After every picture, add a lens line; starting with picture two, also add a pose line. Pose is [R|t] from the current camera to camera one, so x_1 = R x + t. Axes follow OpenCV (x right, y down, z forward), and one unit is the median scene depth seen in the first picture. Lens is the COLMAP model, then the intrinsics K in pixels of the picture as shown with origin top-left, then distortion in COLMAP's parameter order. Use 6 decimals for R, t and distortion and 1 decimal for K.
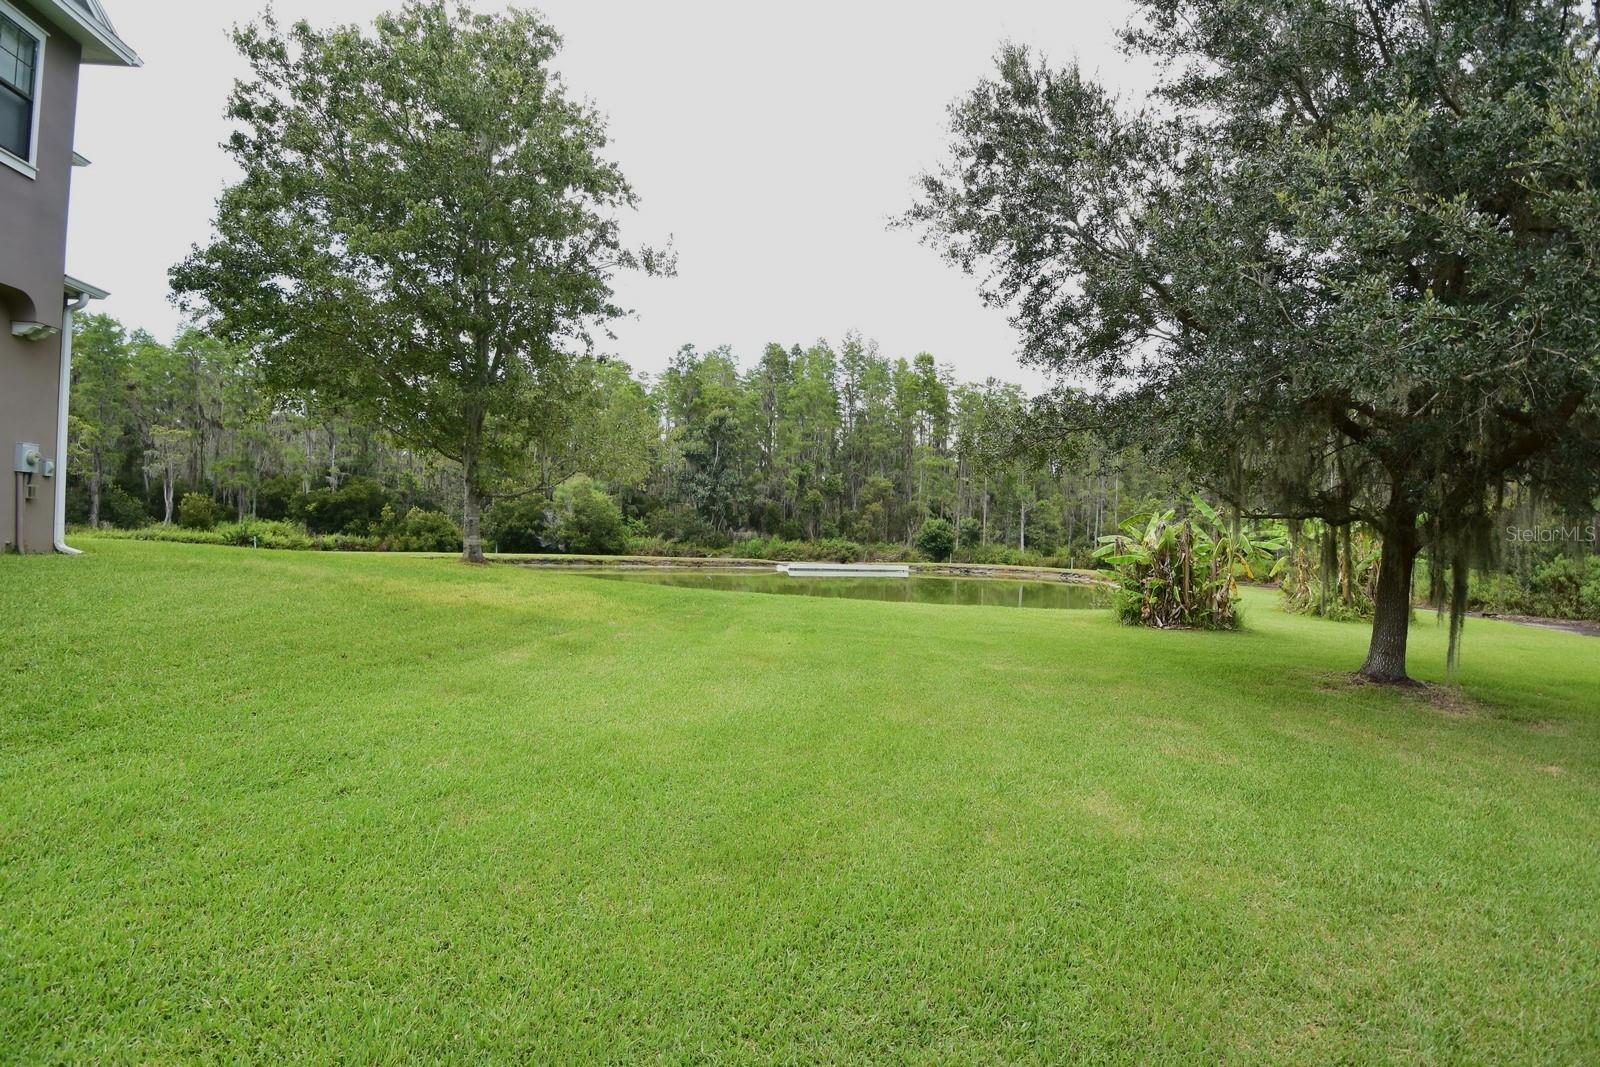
lens RADIAL K [[828.9, 0, 795.1], [0, 828.9, 530.3], [0, 0, 1]] dist [-0.006948, -0.000887]
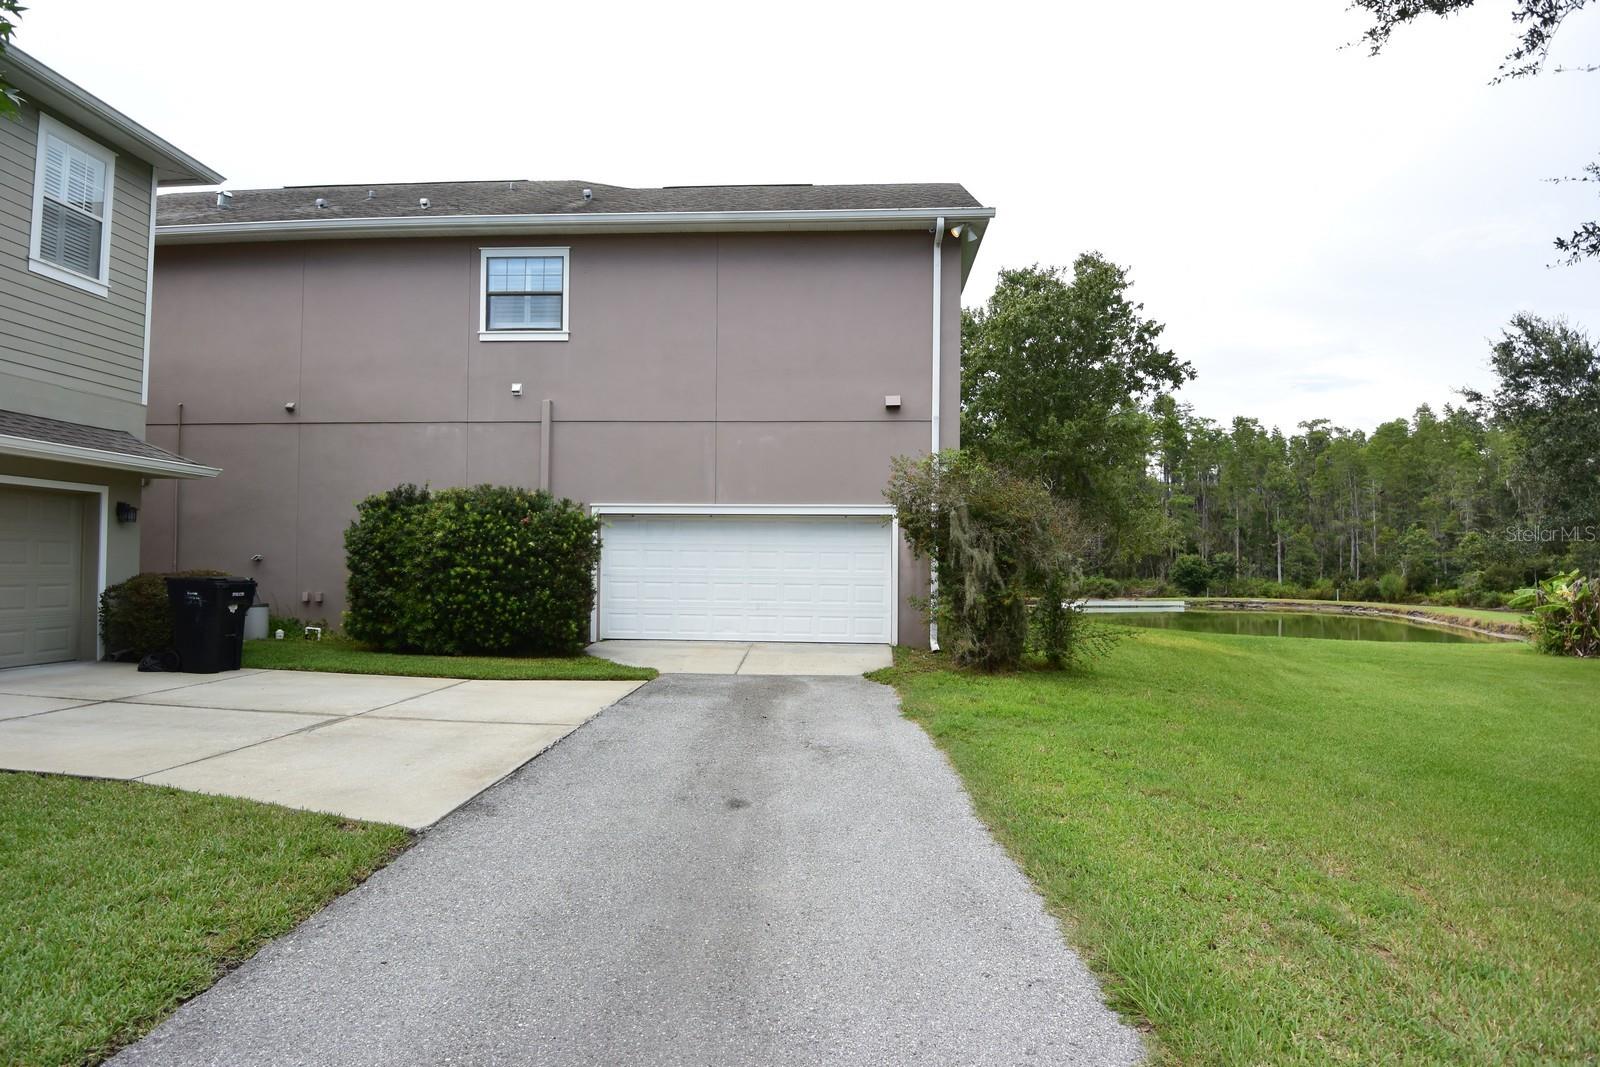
lens RADIAL K [[828.9, 0, 804.0], [0, 828.9, 542.7], [0, 0, 1]] dist [-0.006948, -0.000887]
pose [[0.982650, -0.029197, -0.183155, -0.122714], [0.024939, 0.999363, -0.025509, -0.014862], [0.183783, 0.020498, 0.982753, -0.126530]]
